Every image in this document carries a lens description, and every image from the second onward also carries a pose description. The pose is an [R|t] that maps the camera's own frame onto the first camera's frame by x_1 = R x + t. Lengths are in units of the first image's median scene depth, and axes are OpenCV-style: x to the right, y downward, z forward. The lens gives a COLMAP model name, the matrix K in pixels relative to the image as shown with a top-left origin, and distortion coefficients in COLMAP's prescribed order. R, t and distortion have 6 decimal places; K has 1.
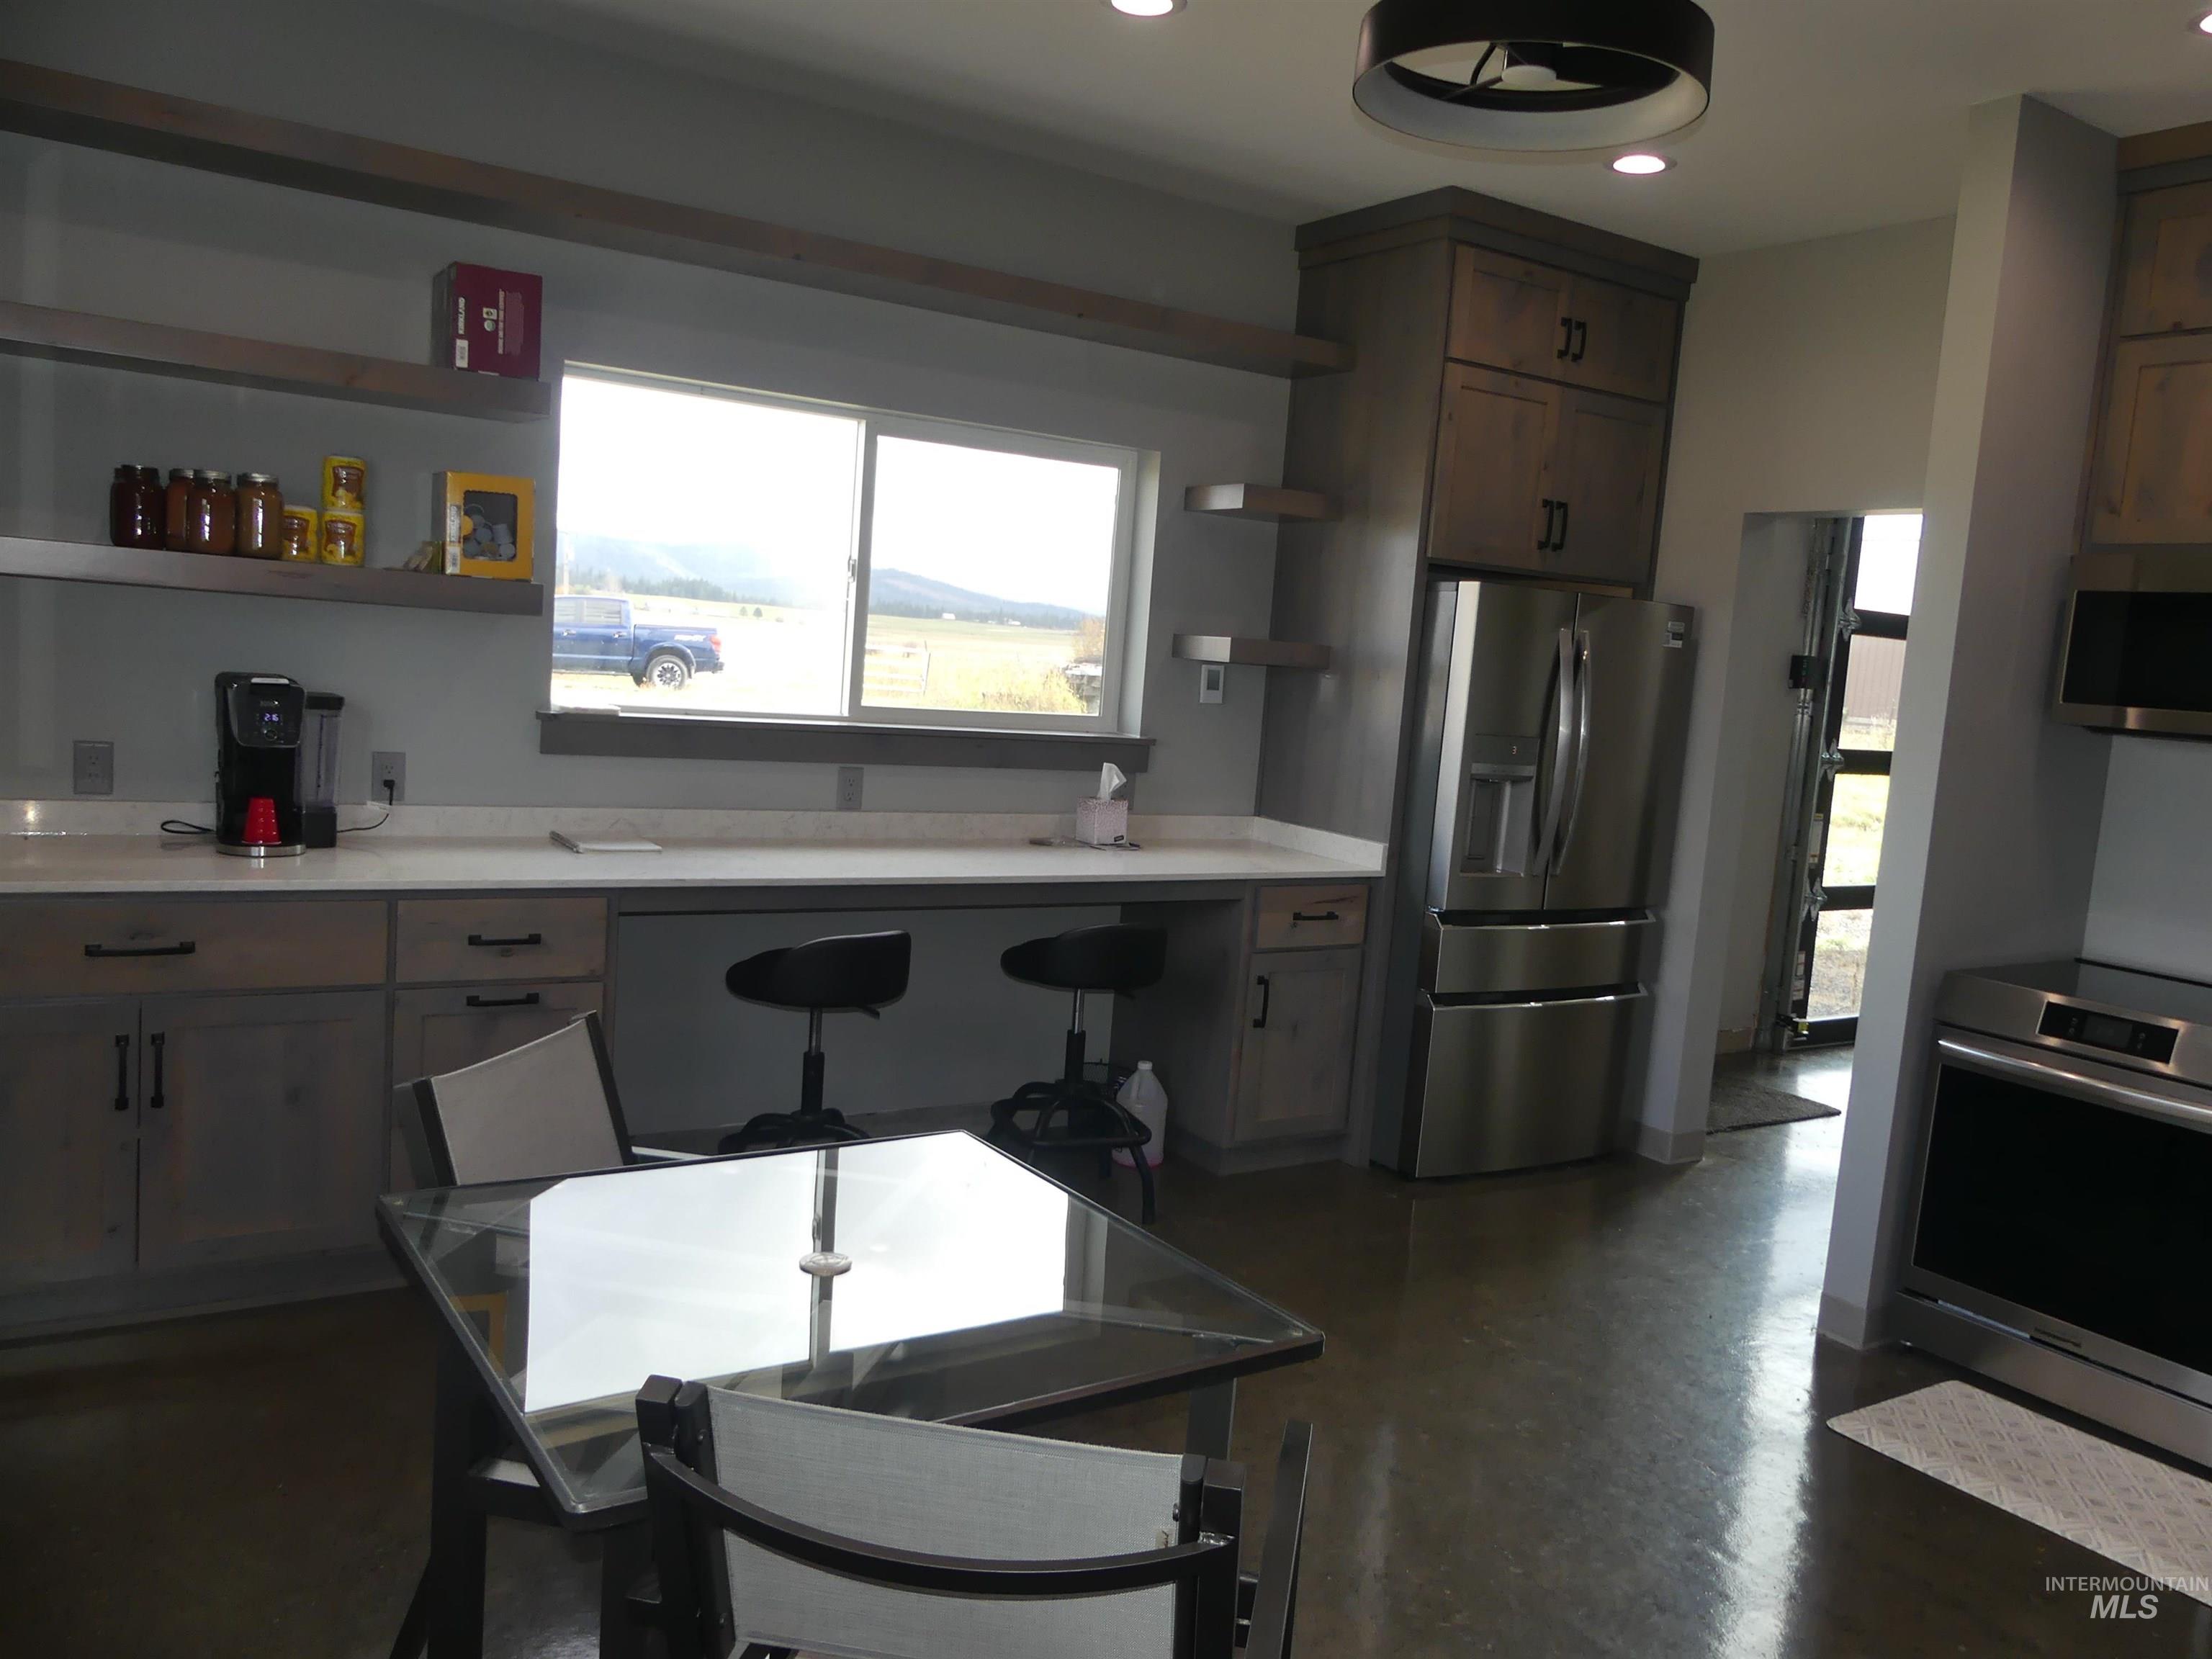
lens RADIAL K [[1671.9, 0, 1113.8], [0, 1671.9, 846.7], [0, 0, 1]] dist [-0.009333, 0.009633]
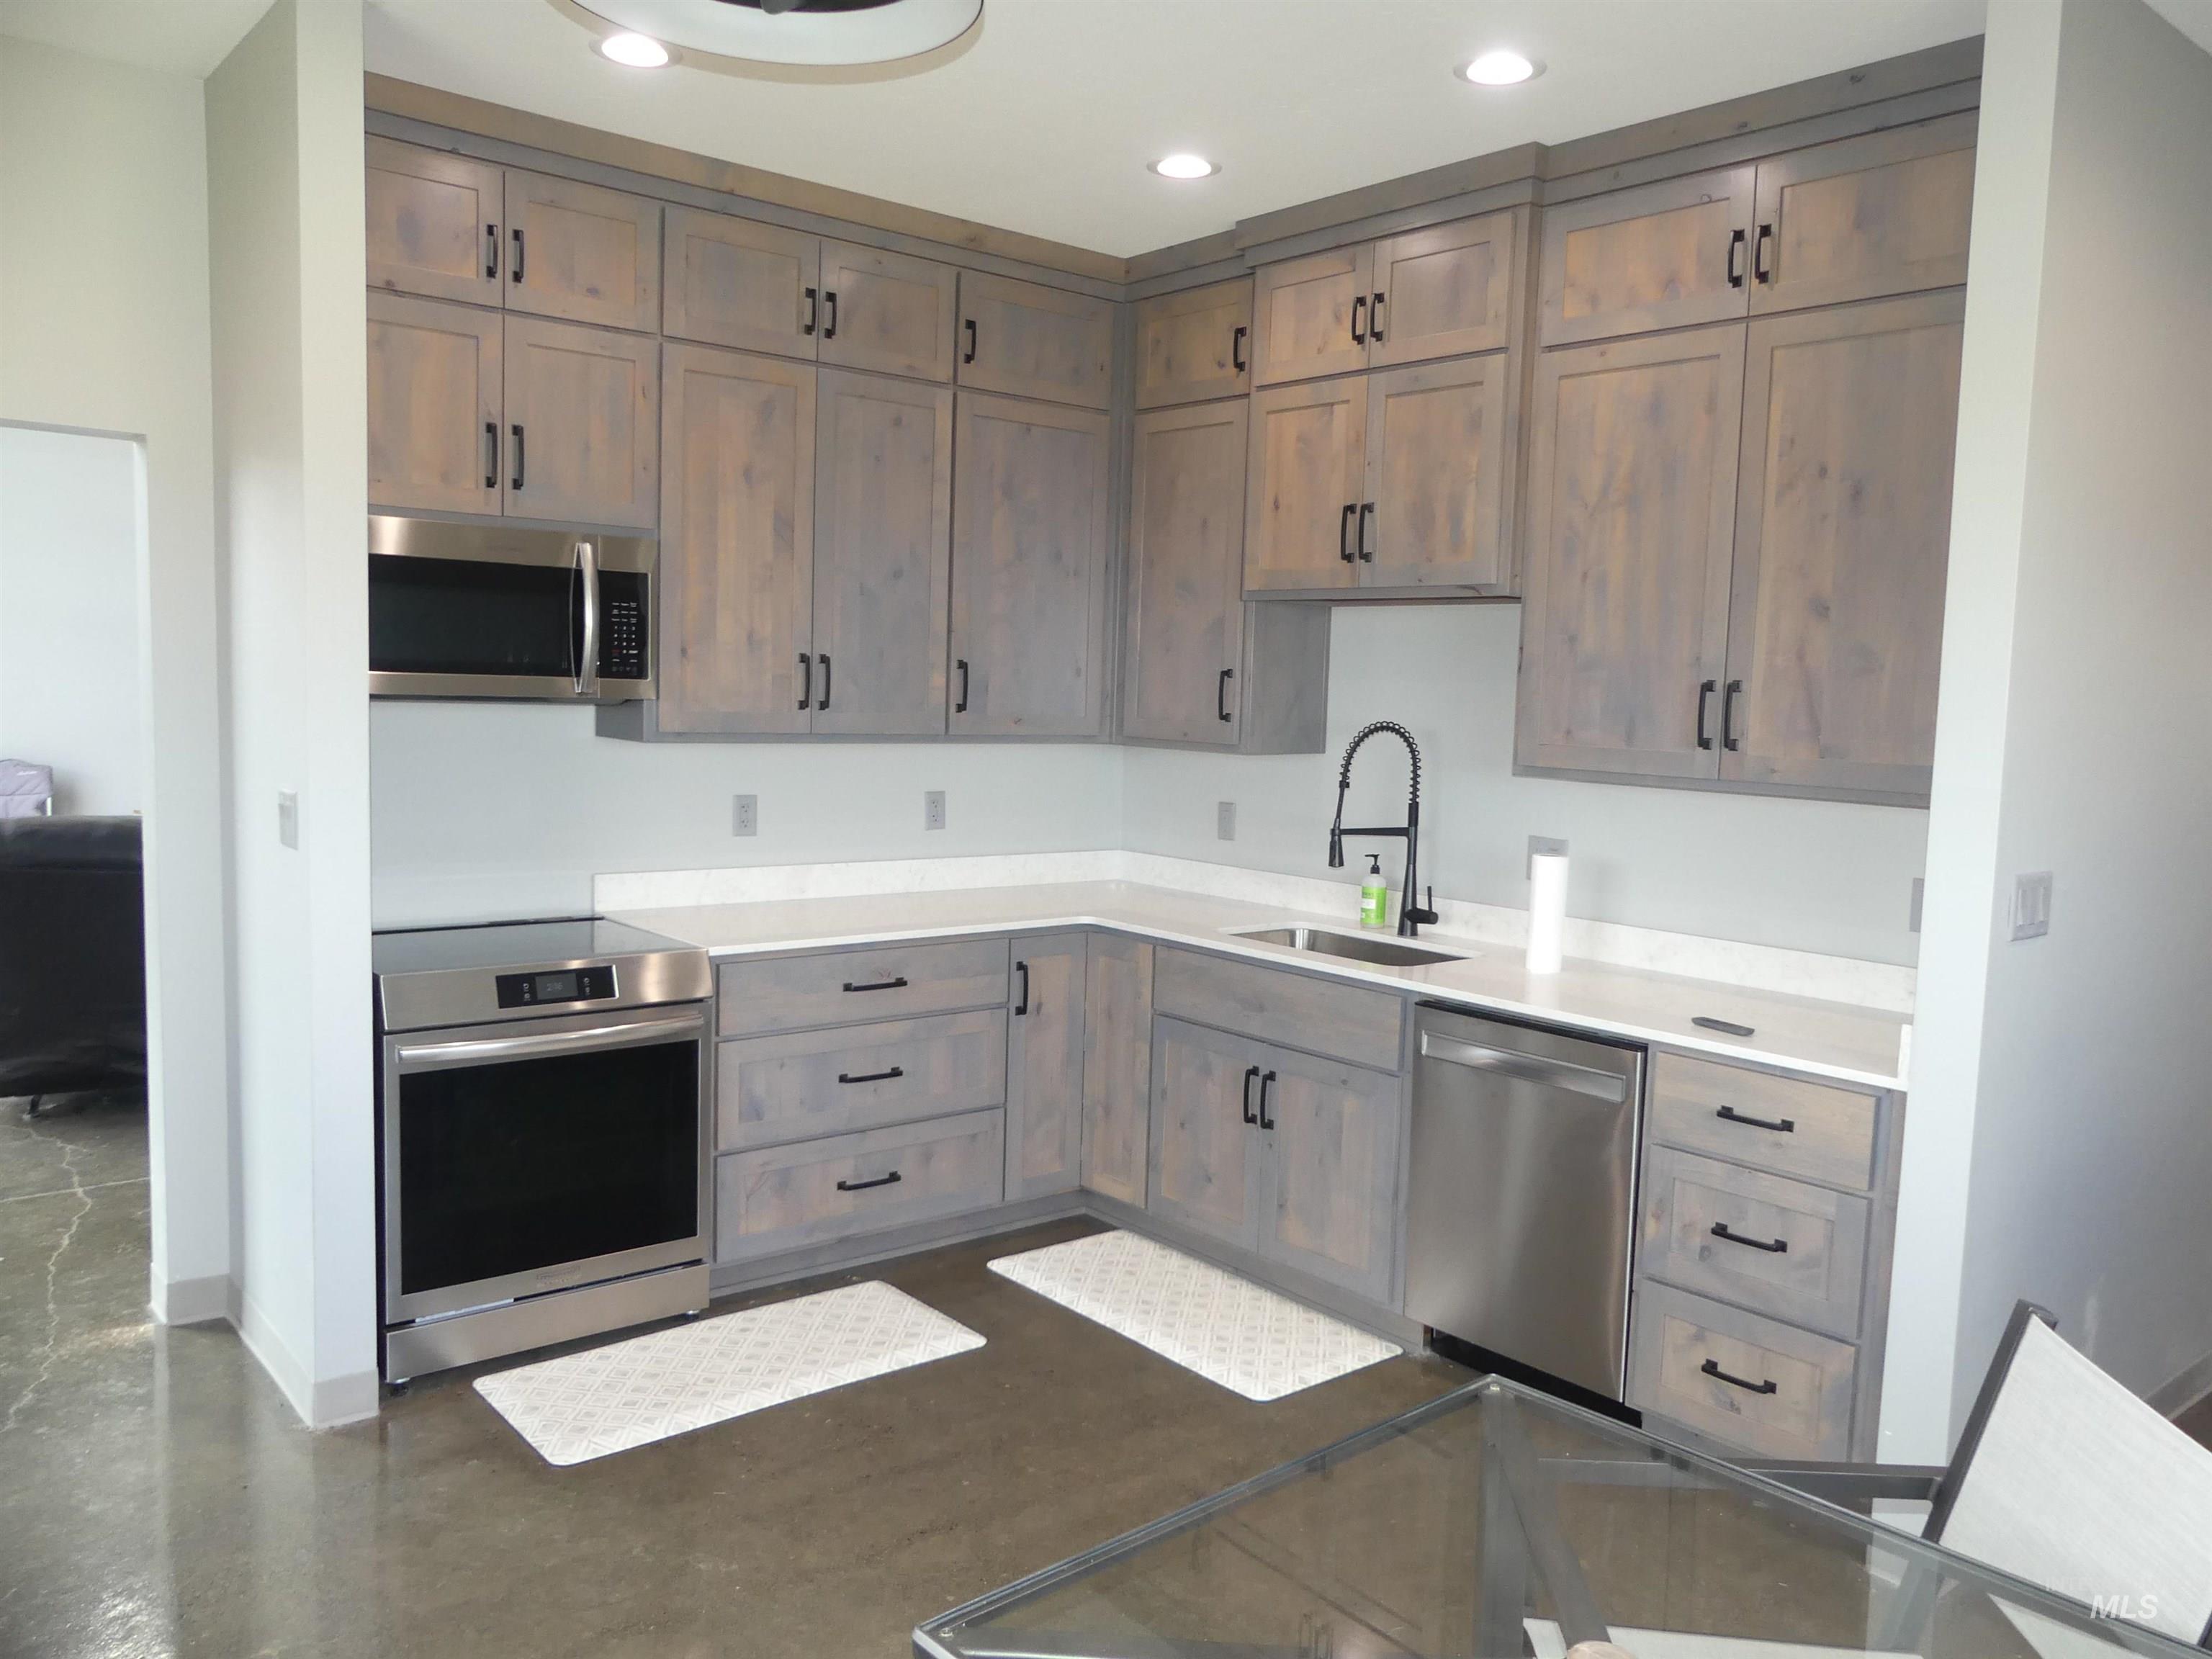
lens RADIAL K [[1691.4, 0, 1110.7], [0, 1691.4, 839.6], [0, 0, 1]] dist [-0.002310, 0.009069]
pose [[-0.118955, -0.171756, 0.977931, -0.341590], [0.076317, 0.980429, 0.181478, -0.105286], [-0.989962, 0.096220, -0.103519, 0.539562]]
